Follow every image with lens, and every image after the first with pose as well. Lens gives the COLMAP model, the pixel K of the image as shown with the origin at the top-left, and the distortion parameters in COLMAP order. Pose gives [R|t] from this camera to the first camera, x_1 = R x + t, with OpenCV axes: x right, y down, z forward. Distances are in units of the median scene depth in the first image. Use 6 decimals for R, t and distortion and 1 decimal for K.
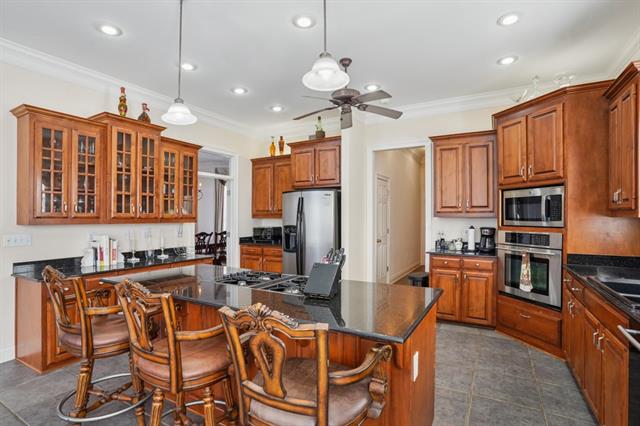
lens RADIAL K [[314.6, 0, 321.0], [0, 314.6, 213.6], [0, 0, 1]] dist [-0.038076, 0.003871]
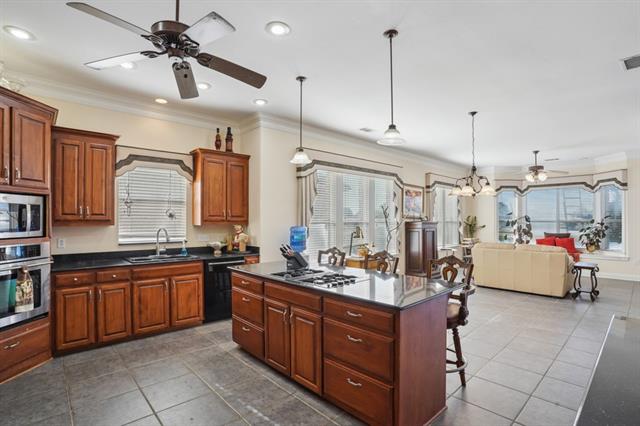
lens RADIAL K [[314.6, 0, 322.6], [0, 314.6, 216.6], [0, 0, 1]] dist [-0.038076, 0.003871]
pose [[-0.951531, 0.009629, 0.307403, -0.435214], [0.005138, 0.999868, -0.015413, -0.002384], [-0.307511, -0.013086, -0.951455, 1.672721]]
